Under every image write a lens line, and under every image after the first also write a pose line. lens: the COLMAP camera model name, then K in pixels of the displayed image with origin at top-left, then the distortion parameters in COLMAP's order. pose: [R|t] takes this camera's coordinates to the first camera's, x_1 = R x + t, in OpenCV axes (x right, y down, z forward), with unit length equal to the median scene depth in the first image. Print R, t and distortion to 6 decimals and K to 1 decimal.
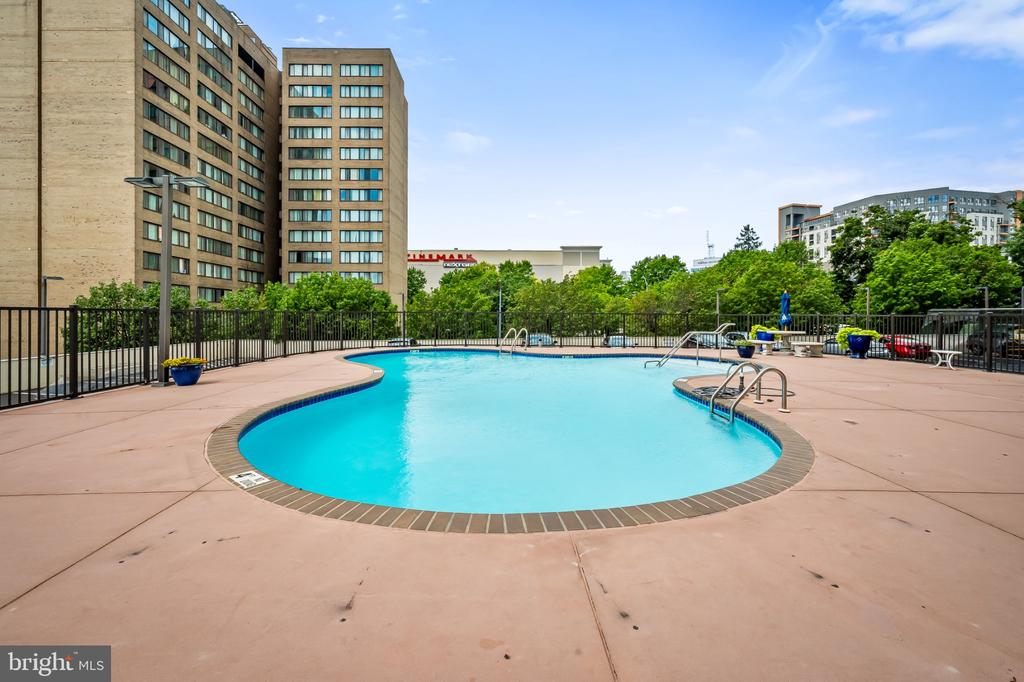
lens RADIAL K [[416.3, 0, 508.7], [0, 416.3, 312.7], [0, 0, 1]] dist [0.013943, -0.000035]
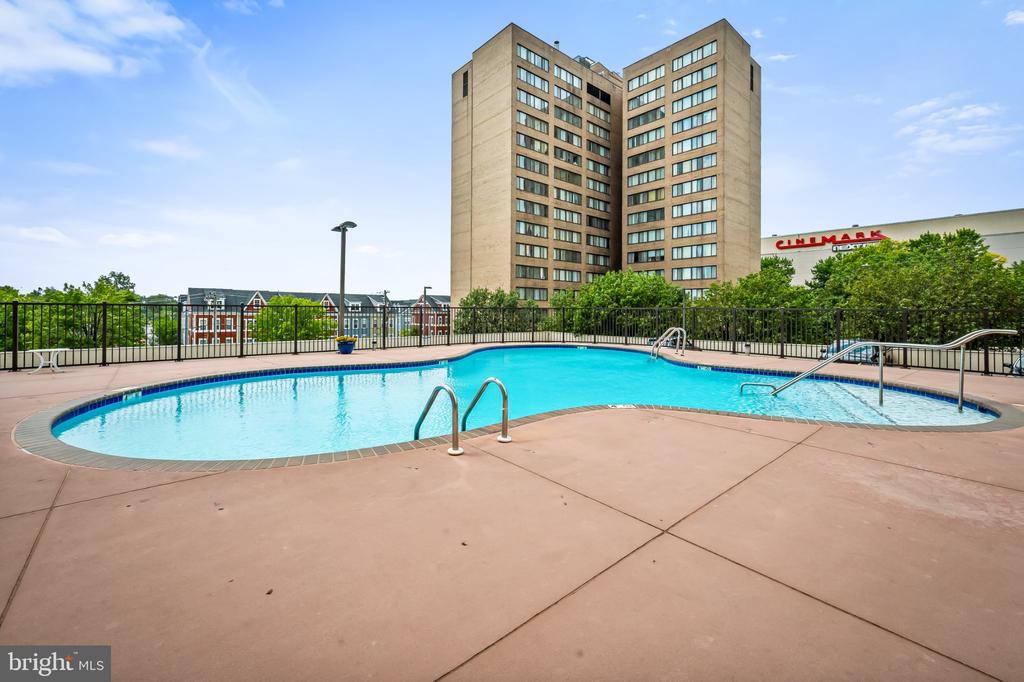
lens RADIAL K [[424.0, 0, 509.4], [0, 424.0, 309.9], [0, 0, 1]] dist [0.000589, 0.000391]
pose [[0.661123, -0.000222, -0.750277, 0.101635], [-0.000434, 1.000000, -0.000678, 0.001488], [0.750277, 0.000774, 0.661123, 0.045572]]
